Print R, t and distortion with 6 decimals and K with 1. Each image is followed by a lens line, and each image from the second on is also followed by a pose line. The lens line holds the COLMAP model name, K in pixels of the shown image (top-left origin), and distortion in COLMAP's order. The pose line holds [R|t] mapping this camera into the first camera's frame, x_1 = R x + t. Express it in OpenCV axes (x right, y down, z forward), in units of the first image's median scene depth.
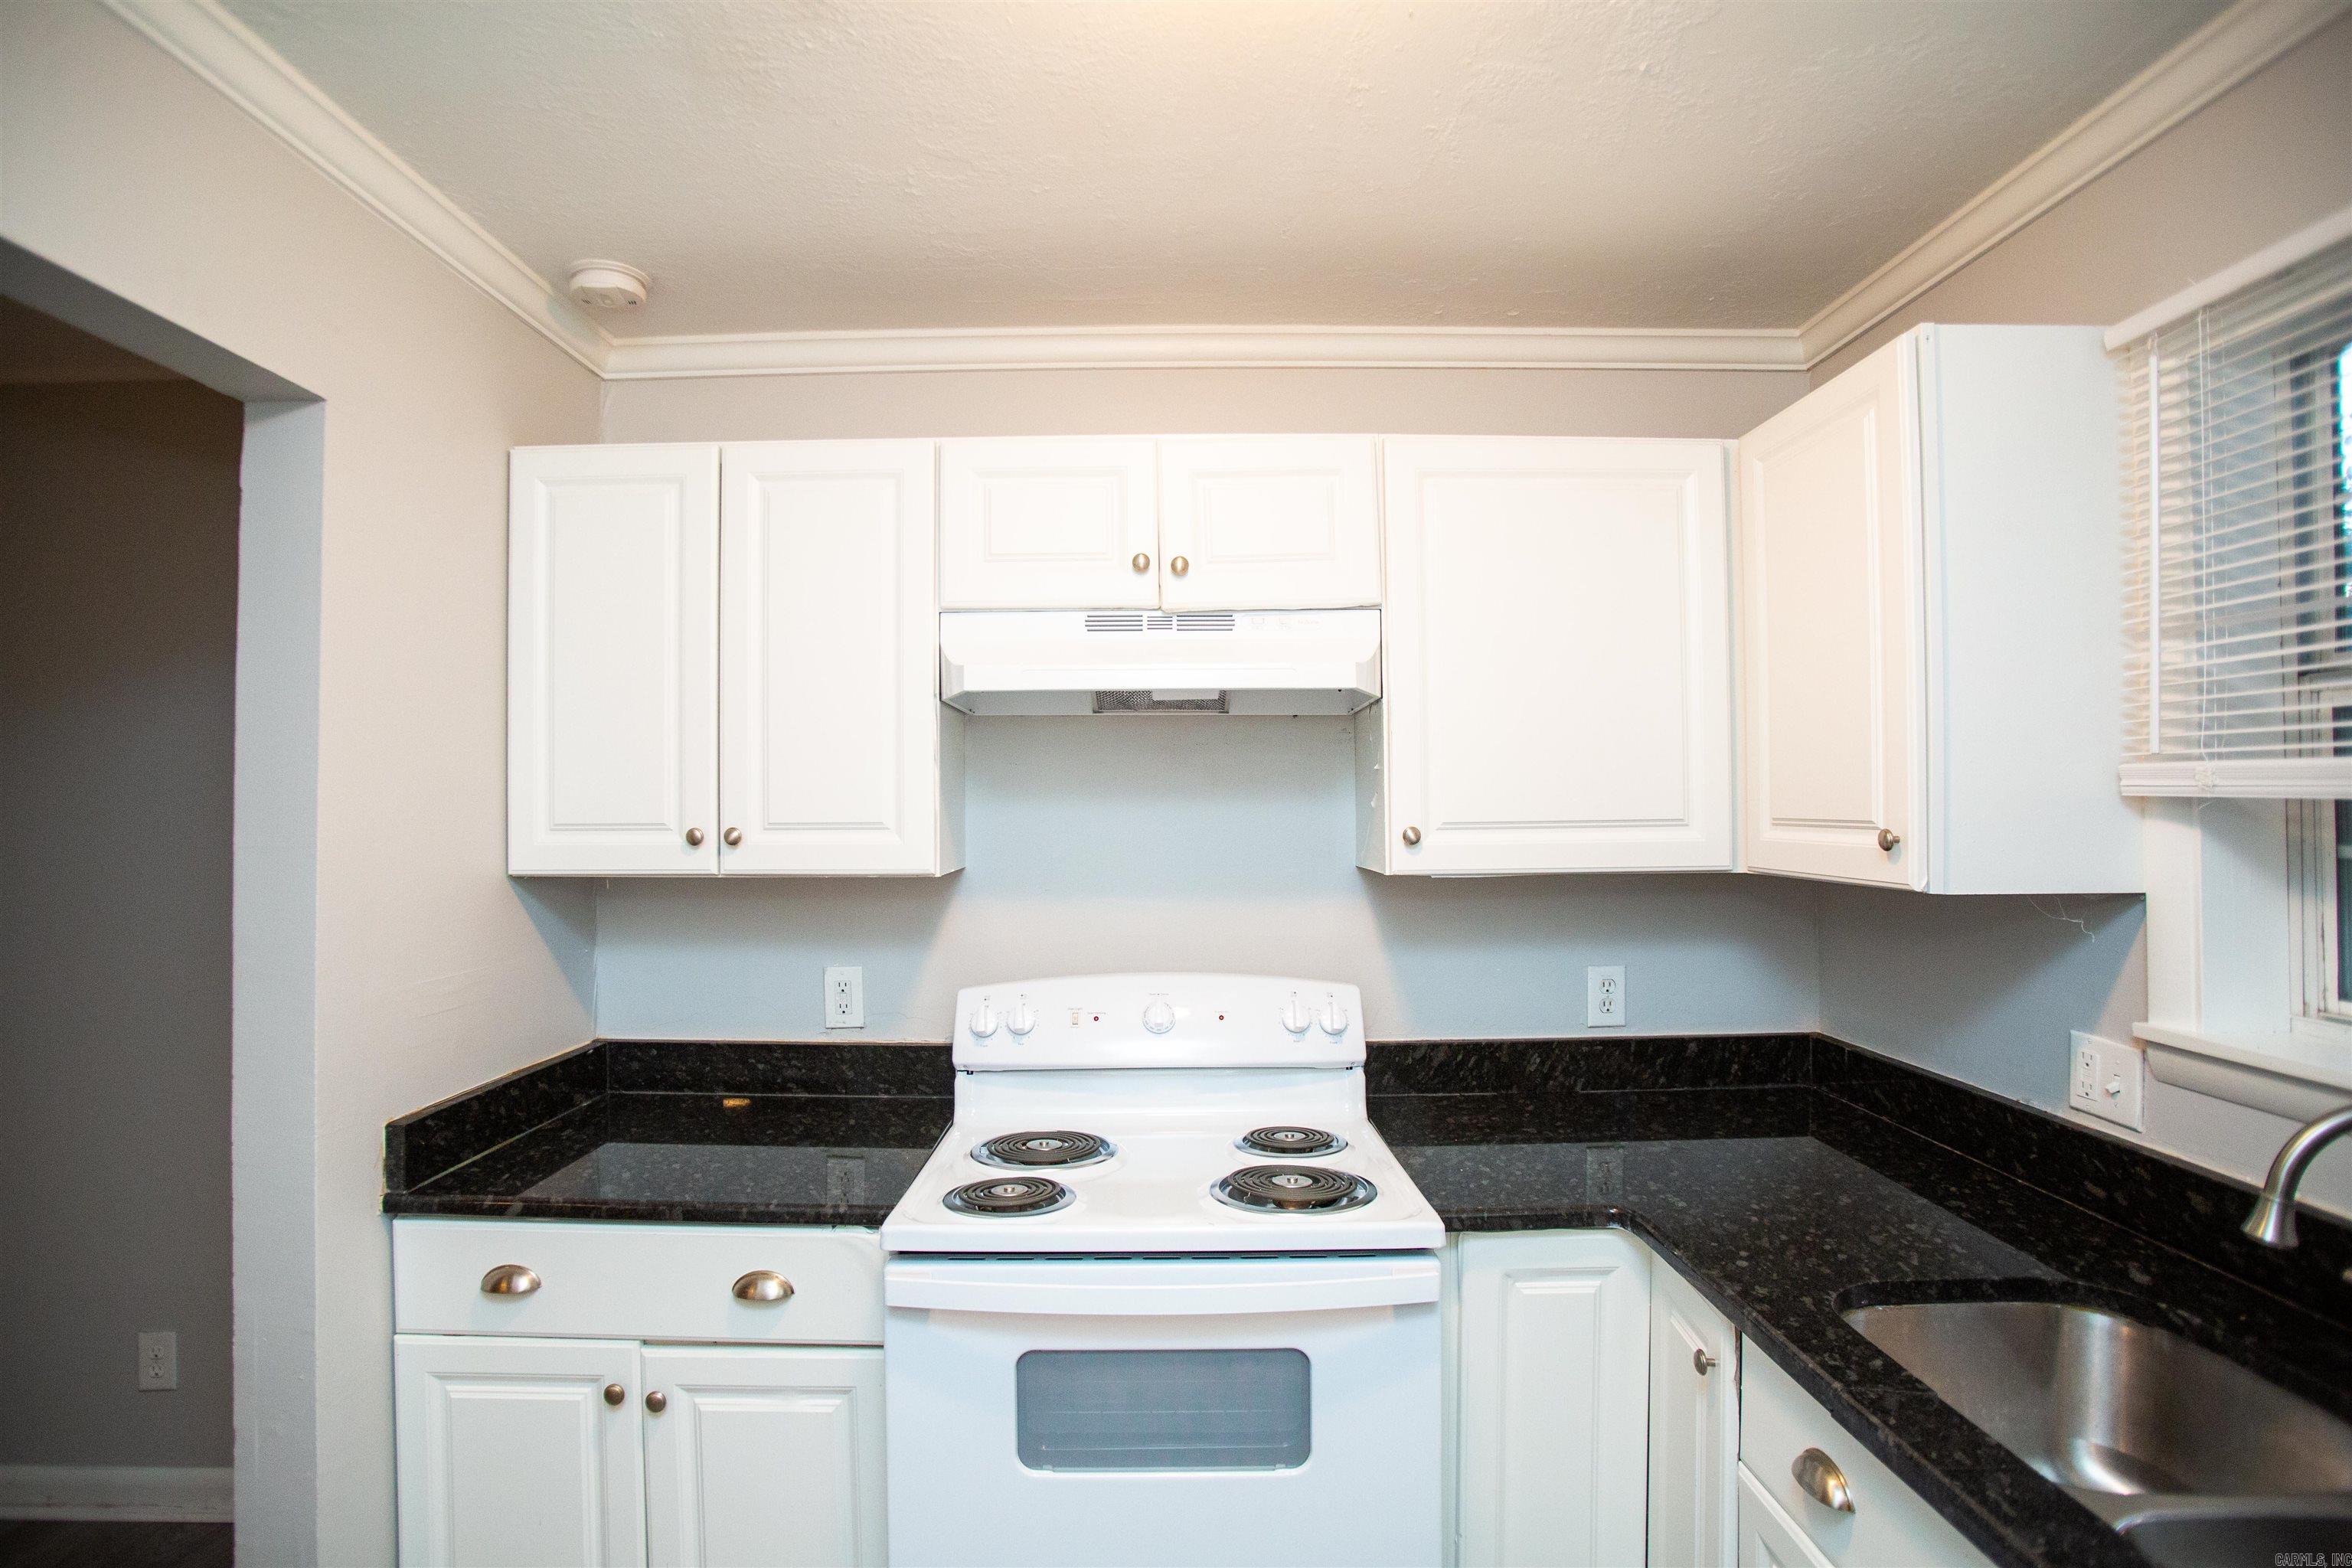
lens RADIAL K [[1162.4, 0, 1142.2], [0, 1162.4, 789.6], [0, 0, 1]] dist [-0.091801, 0.036210]
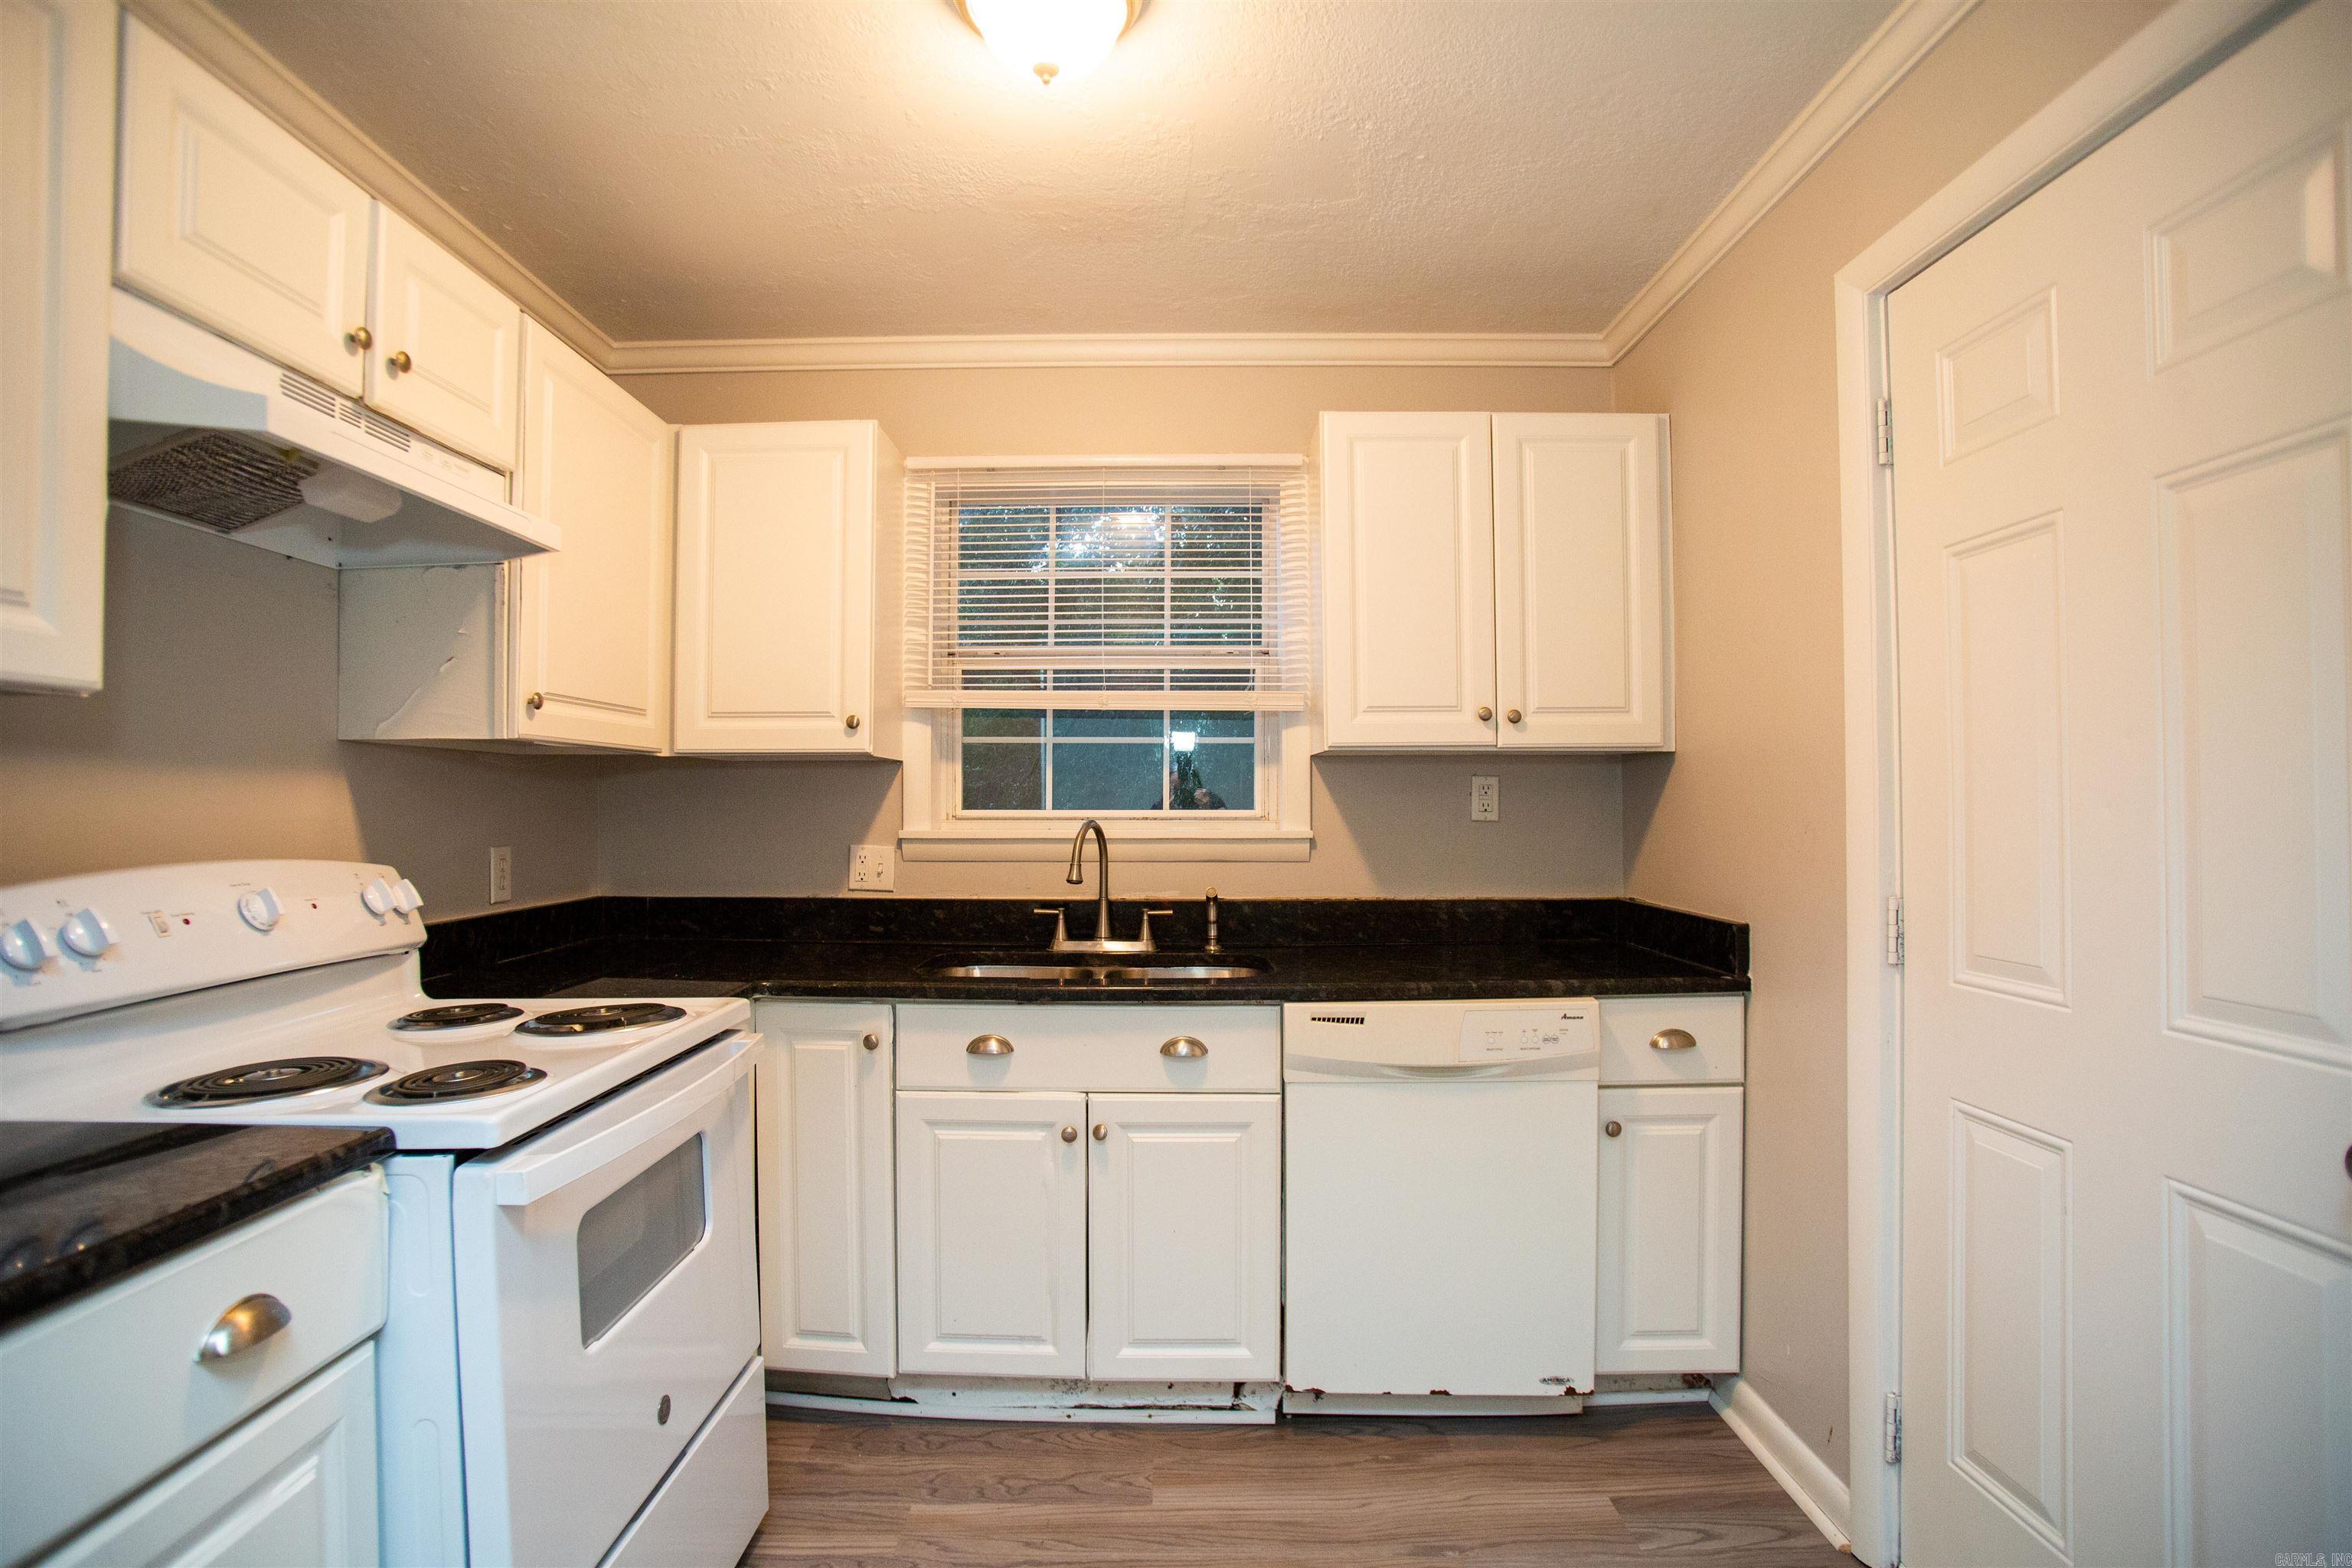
lens RADIAL K [[1153.8, 0, 1162.0], [0, 1153.8, 790.9], [0, 0, 1]] dist [-0.081213, 0.034574]
pose [[-0.004524, 0.018214, 0.999824, -0.788490], [-0.008647, 0.999796, -0.018252, 0.134692], [-0.999952, -0.008728, -0.004366, 0.433755]]
